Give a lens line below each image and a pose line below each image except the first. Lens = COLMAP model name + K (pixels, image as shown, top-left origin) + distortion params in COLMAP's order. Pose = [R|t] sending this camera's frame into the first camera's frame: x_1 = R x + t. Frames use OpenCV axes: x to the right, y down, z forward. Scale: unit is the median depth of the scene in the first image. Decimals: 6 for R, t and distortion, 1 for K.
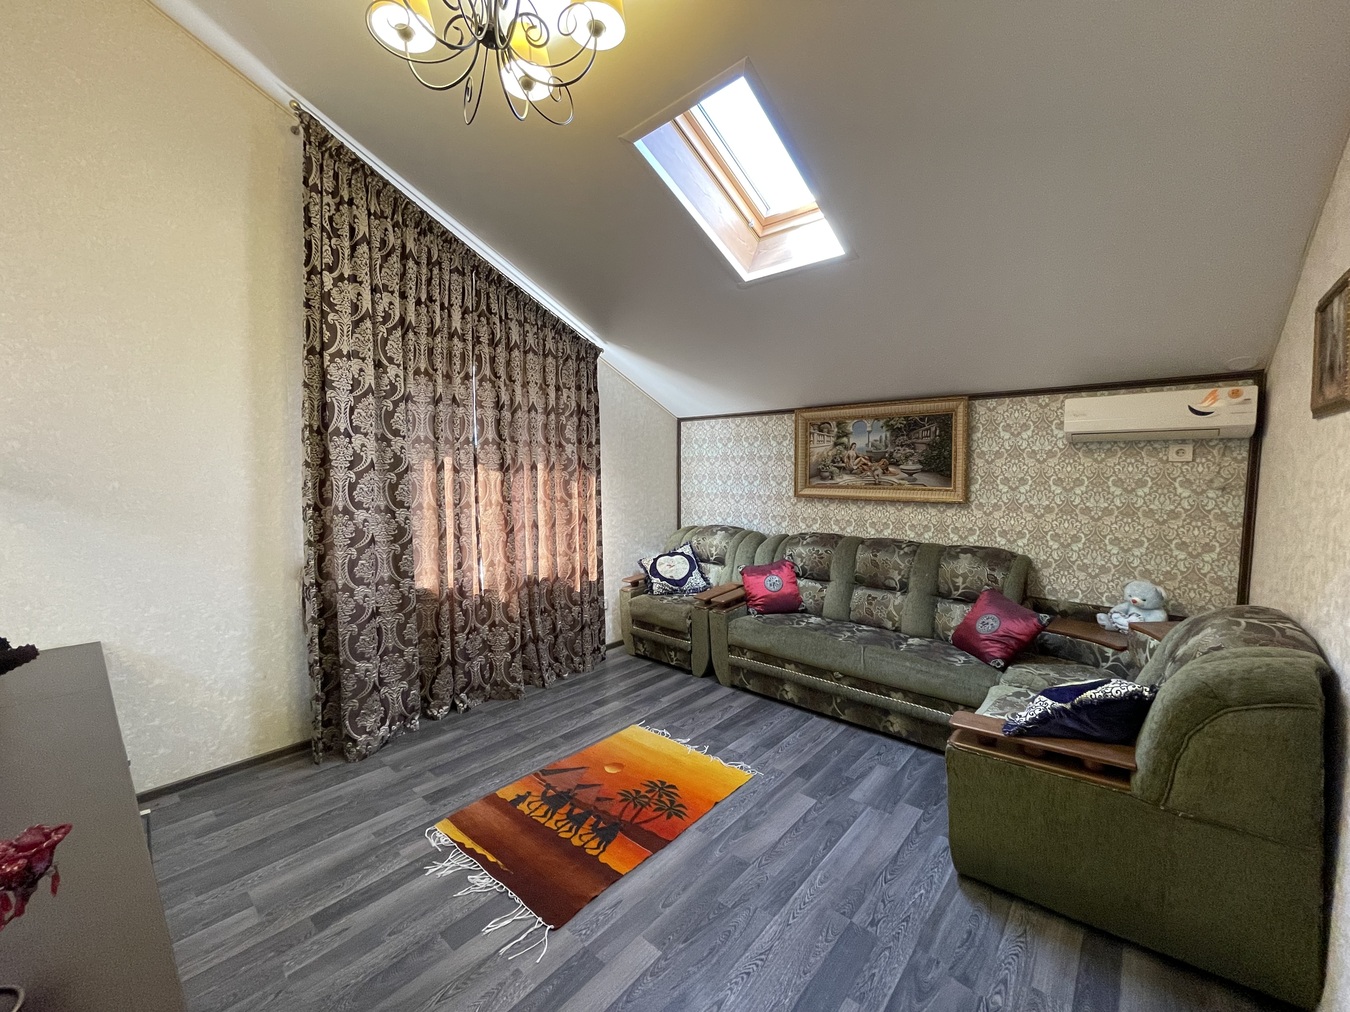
lens RADIAL K [[543.0, 0, 671.8], [0, 543.0, 507.5], [0, 0, 1]] dist [-0.001564, -0.000652]
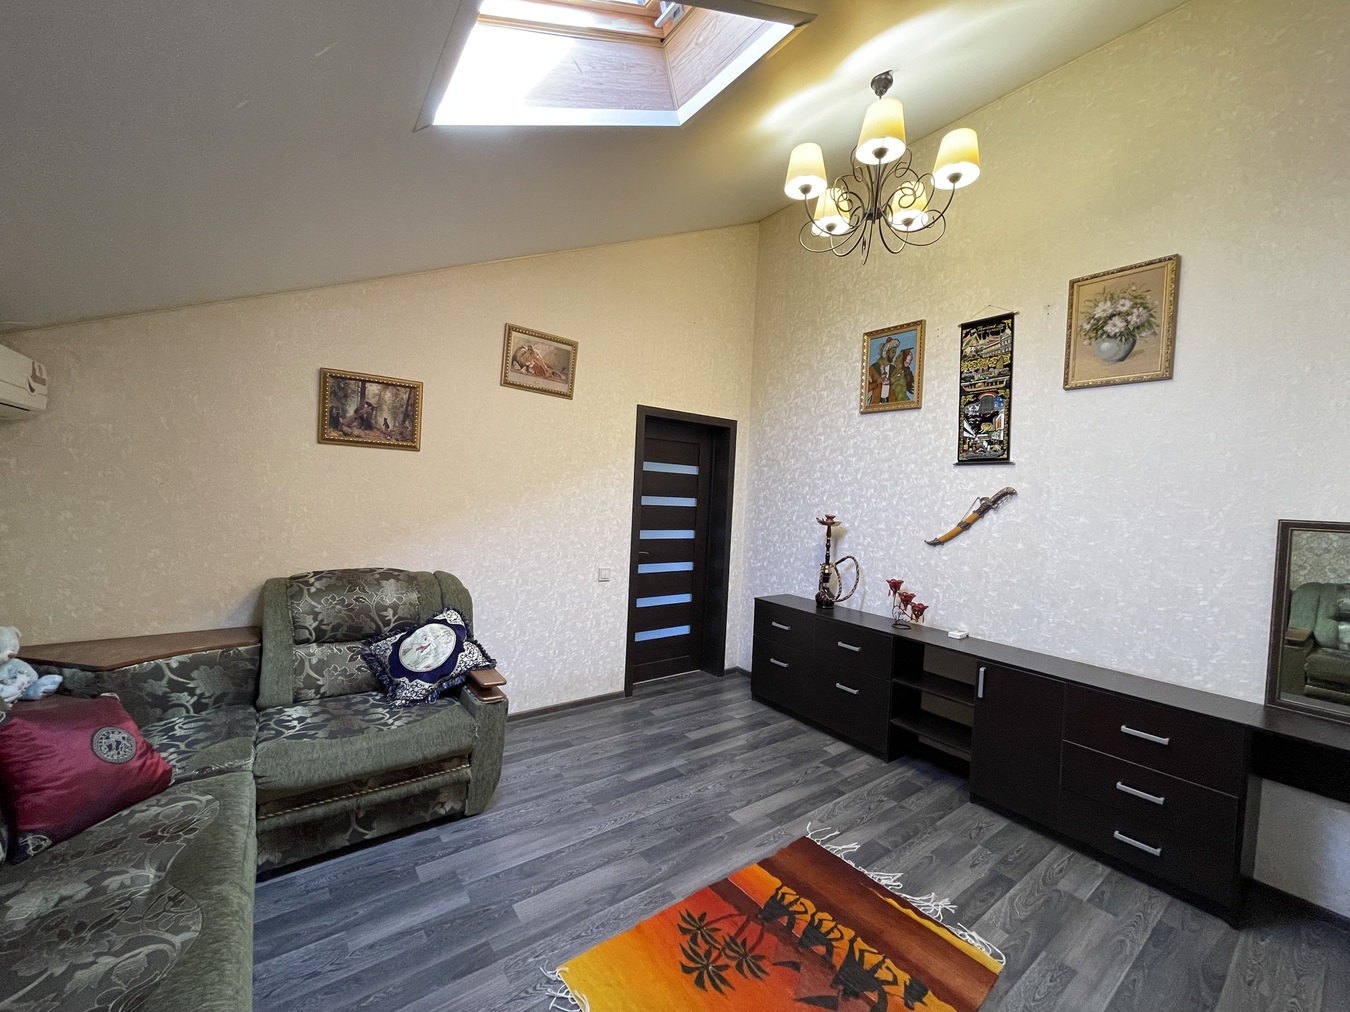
lens RADIAL K [[543.0, 0, 677.1], [0, 543.0, 507.8], [0, 0, 1]] dist [-0.001564, -0.000652]
pose [[-0.977372, -0.051310, 0.205210, -0.111320], [-0.032993, 0.995239, 0.091708, -0.131120], [-0.208939, 0.082862, -0.974412, 1.889598]]
